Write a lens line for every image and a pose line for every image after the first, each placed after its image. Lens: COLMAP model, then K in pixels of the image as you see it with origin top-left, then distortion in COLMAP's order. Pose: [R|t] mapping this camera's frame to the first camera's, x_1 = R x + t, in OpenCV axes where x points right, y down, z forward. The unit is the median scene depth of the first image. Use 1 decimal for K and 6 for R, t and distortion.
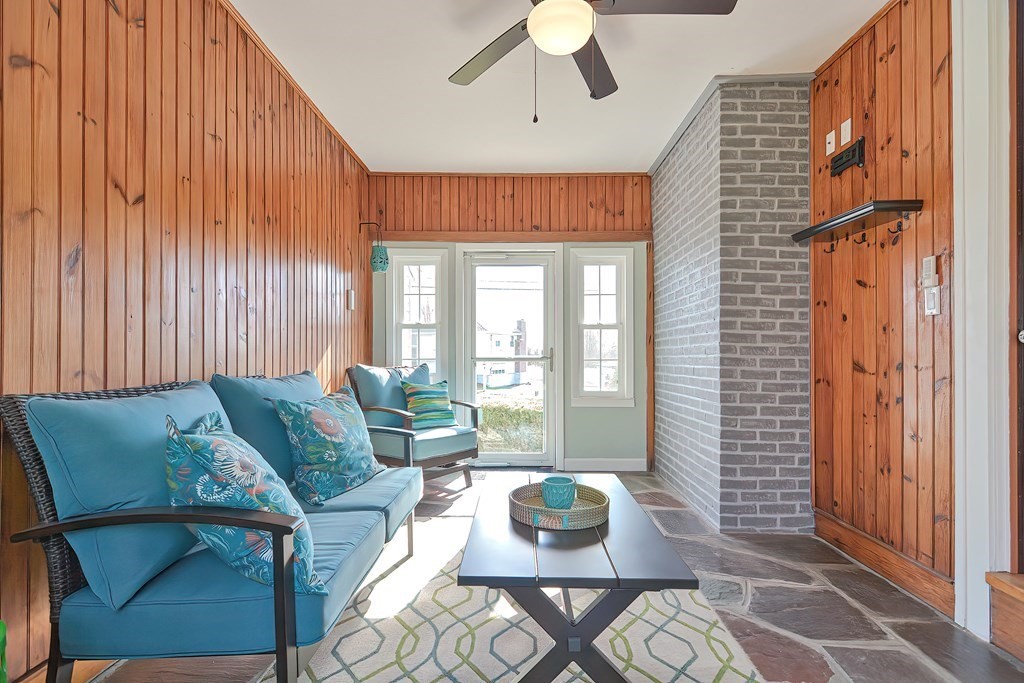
lens RADIAL K [[487.4, 0, 513.0], [0, 487.4, 347.5], [0, 0, 1]] dist [0.000111, -0.000558]
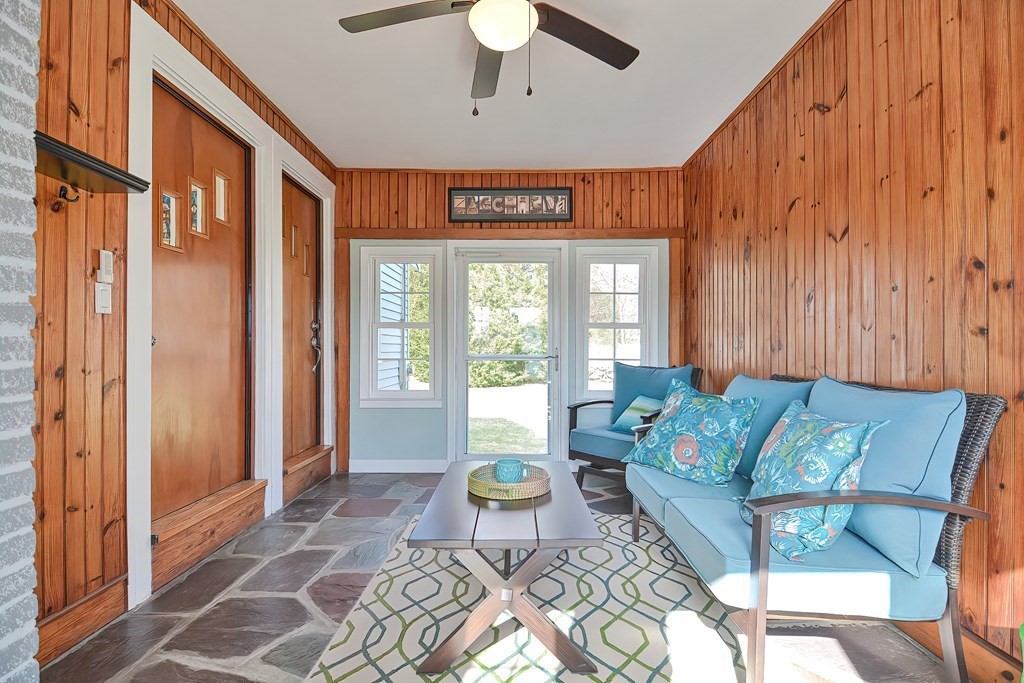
lens RADIAL K [[487.4, 0, 513.0], [0, 487.4, 347.5], [0, 0, 1]] dist [0.000111, -0.000558]
pose [[-0.999825, -0.002475, -0.018545, 0.097359], [-0.002110, 0.999804, -0.019681, 0.015429], [0.018590, -0.019638, -0.999634, 2.000432]]
